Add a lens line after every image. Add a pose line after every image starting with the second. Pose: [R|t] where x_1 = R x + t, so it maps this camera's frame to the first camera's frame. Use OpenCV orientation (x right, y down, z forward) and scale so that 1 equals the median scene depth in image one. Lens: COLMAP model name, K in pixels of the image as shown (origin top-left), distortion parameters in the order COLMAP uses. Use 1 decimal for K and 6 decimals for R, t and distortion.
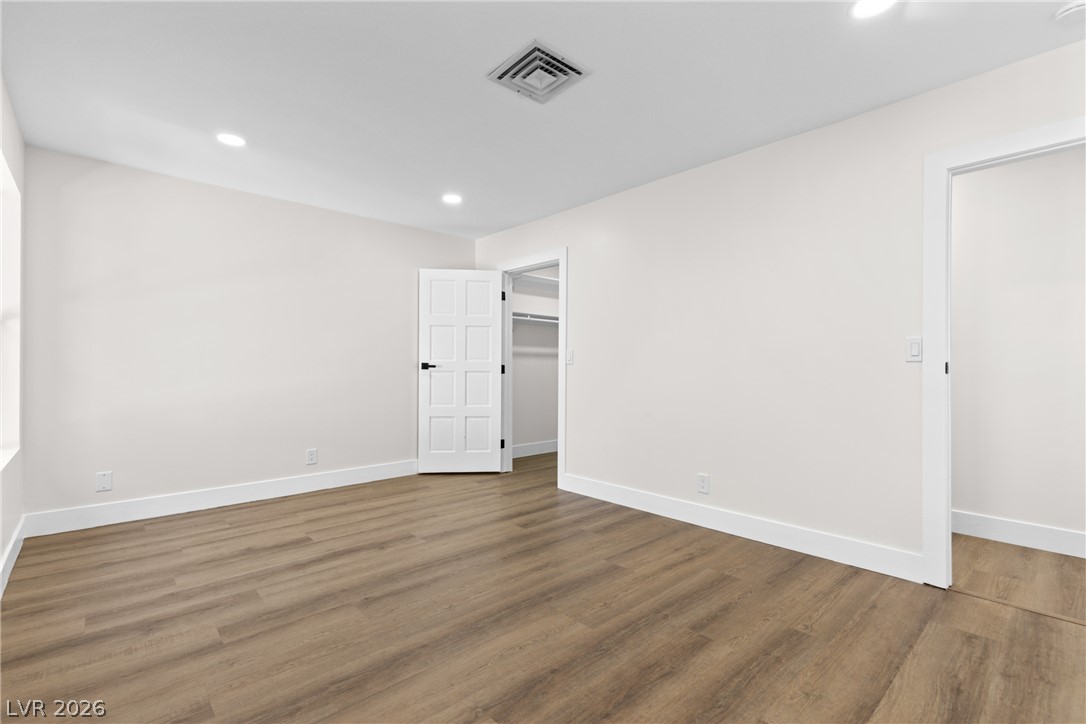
lens RADIAL K [[489.7, 0, 544.1], [0, 489.7, 362.6], [0, 0, 1]] dist [0.012399, -0.000057]
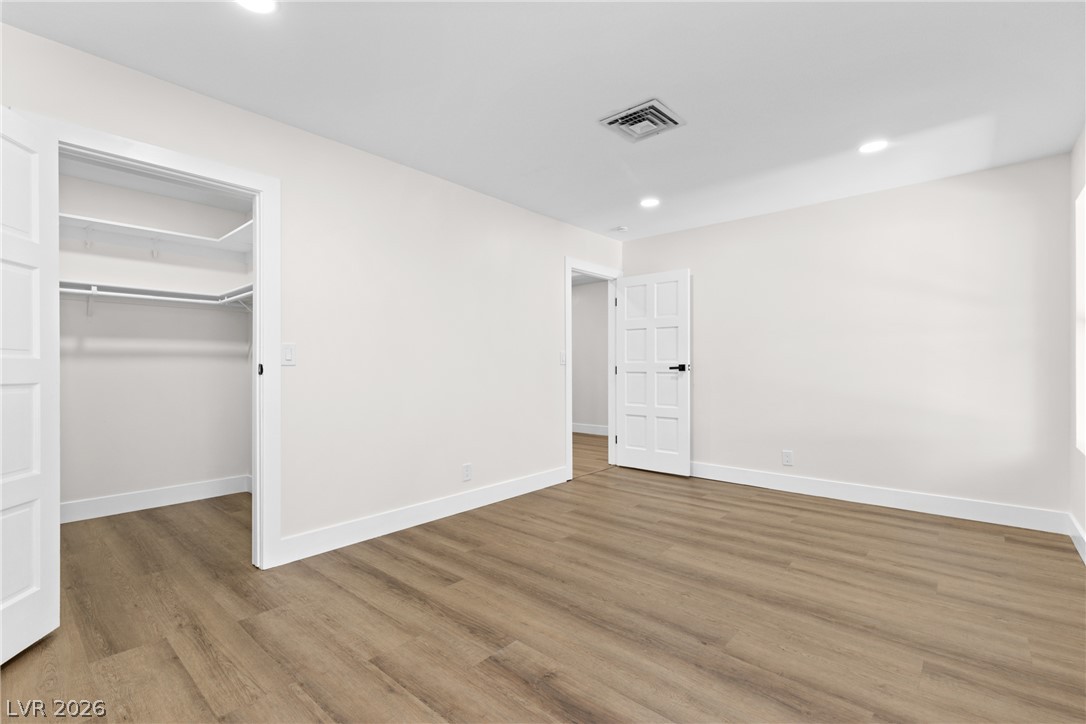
lens RADIAL K [[489.7, 0, 543.5], [0, 489.7, 365.3], [0, 0, 1]] dist [0.012399, -0.000057]
pose [[-0.107419, 0.002257, 0.994211, -0.901868], [-0.005290, 0.999982, -0.002841, 0.002882], [-0.994200, -0.005564, -0.107405, 1.049608]]
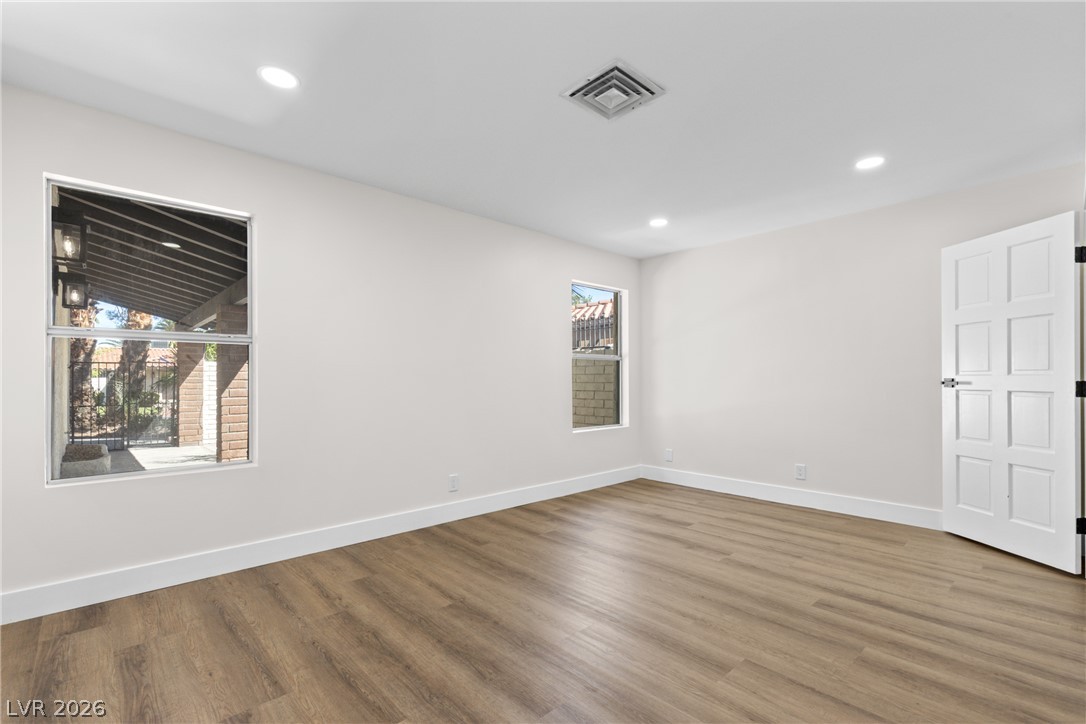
lens RADIAL K [[489.7, 0, 547.3], [0, 489.7, 381.8], [0, 0, 1]] dist [0.012399, -0.000057]
pose [[0.016542, -0.000530, -0.999863, 0.756827], [0.008719, 0.999962, -0.000386, 0.000489], [0.999825, -0.008712, 0.016546, 0.649465]]
